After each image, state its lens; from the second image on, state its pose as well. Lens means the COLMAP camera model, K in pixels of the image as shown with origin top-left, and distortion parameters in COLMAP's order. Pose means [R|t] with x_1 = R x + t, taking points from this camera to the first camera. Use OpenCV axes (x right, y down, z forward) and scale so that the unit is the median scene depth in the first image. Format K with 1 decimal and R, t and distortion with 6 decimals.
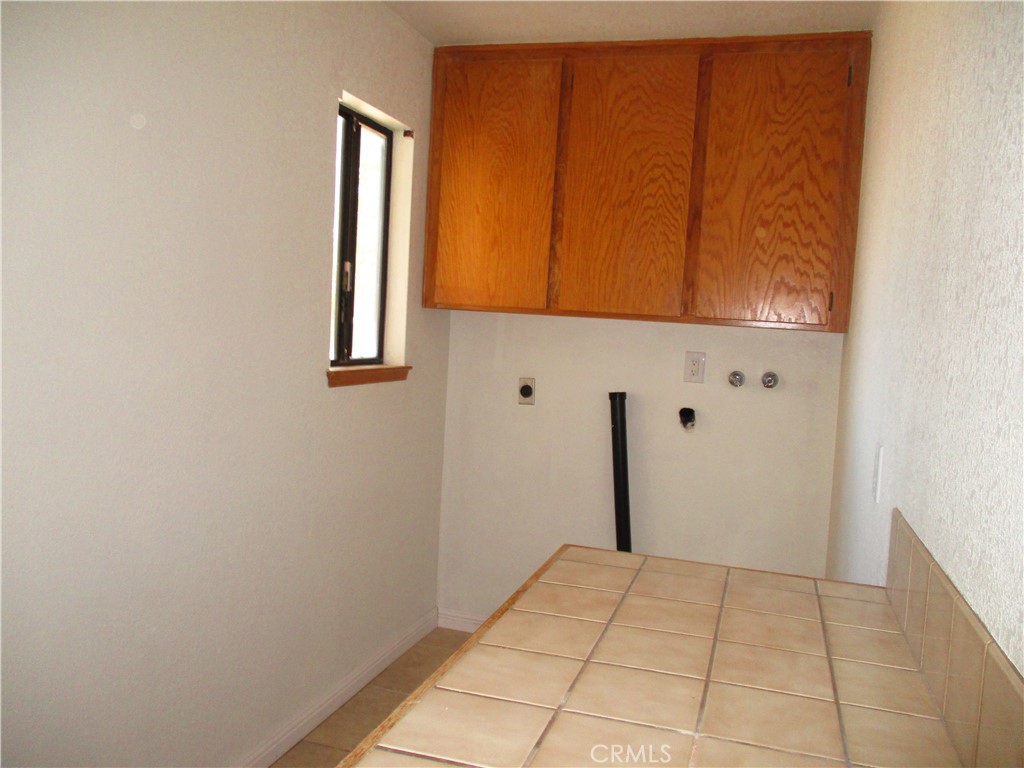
lens RADIAL K [[865.4, 0, 514.7], [0, 865.4, 390.1], [0, 0, 1]] dist [0.007612, 0.023308]
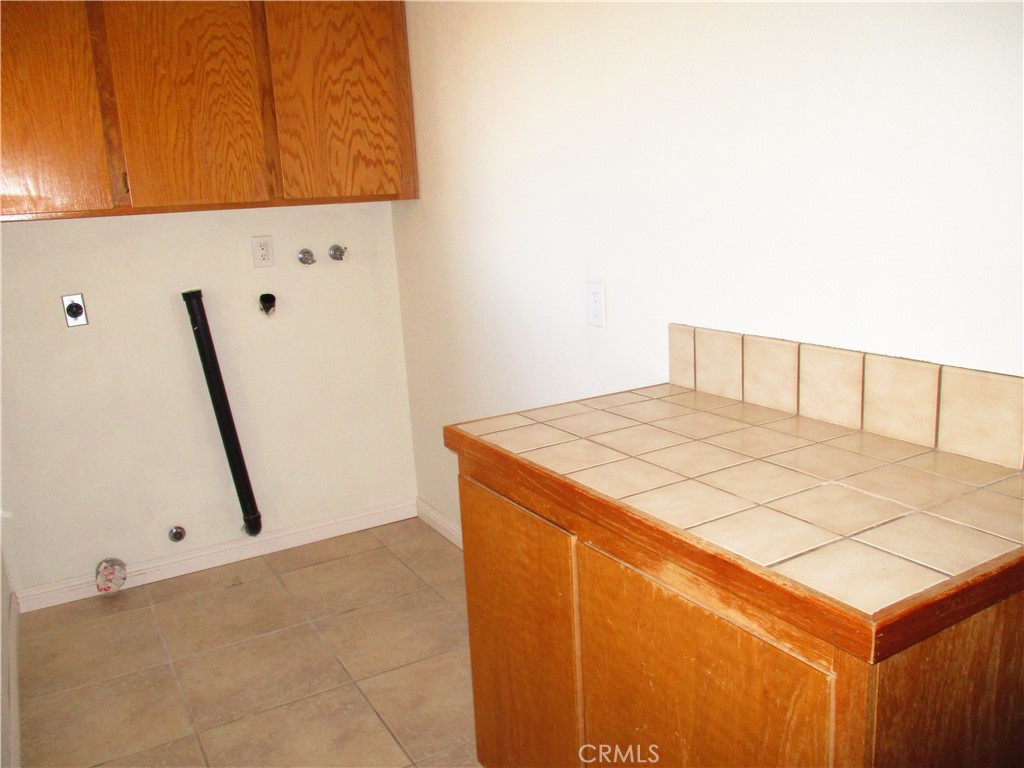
lens RADIAL K [[865.4, 0, 515.3], [0, 865.4, 380.7], [0, 0, 1]] dist [0.007612, 0.023308]
pose [[0.680848, -0.255442, 0.686436, -0.349928], [0.156226, 0.966292, 0.204630, -0.046366], [-0.715569, -0.032083, 0.697805, 0.117930]]
